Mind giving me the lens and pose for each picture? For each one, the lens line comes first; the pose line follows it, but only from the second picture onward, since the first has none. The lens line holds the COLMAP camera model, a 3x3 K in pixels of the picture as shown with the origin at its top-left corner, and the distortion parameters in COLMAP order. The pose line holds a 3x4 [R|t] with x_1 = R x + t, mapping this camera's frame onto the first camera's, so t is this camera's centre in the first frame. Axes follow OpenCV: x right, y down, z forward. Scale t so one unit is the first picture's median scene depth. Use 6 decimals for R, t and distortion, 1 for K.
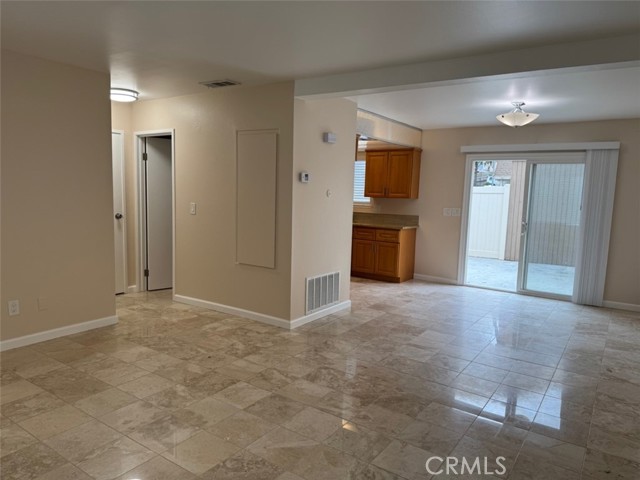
lens RADIAL K [[448.1, 0, 320.2], [0, 448.1, 240.8], [0, 0, 1]] dist [0.064332, -0.075518]
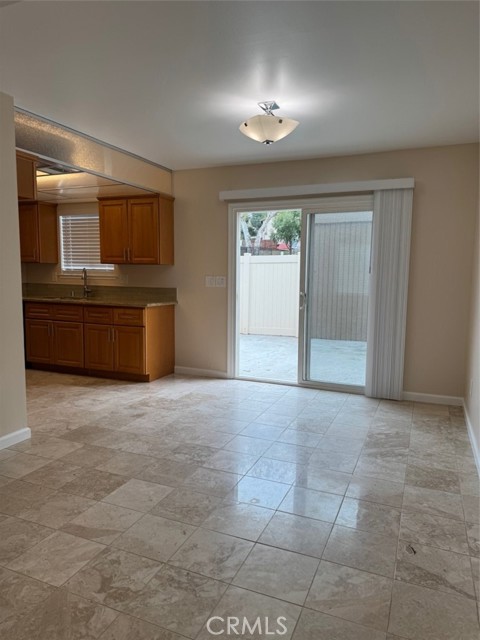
lens RADIAL K [[448.1, 0, 236.7], [0, 448.1, 318.7], [0, 0, 1]] dist [0.064332, -0.075518]
pose [[0.979759, -0.042879, 0.195536, 0.255263], [0.043149, 0.999064, 0.002884, -0.004511], [-0.195477, 0.005611, 0.980692, 0.383007]]
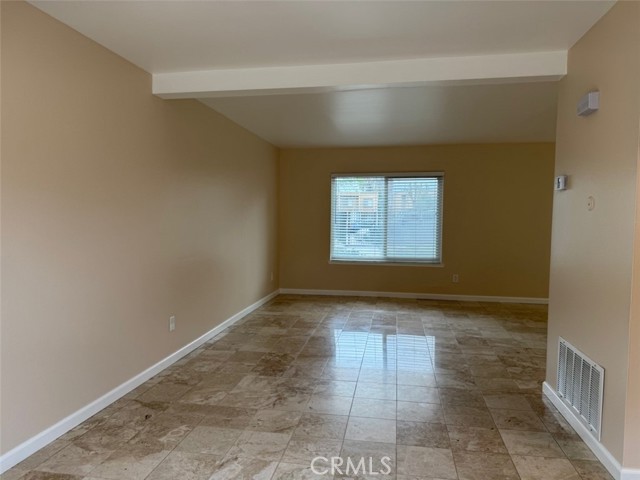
lens RADIAL K [[448.1, 0, 321.7], [0, 448.1, 237.2], [0, 0, 1]] dist [0.064332, -0.075518]
pose [[-0.907839, -0.019642, -0.418858, 0.535866], [-0.084328, 0.987046, 0.136487, -0.114360], [0.410752, 0.159230, -0.897735, 1.360446]]
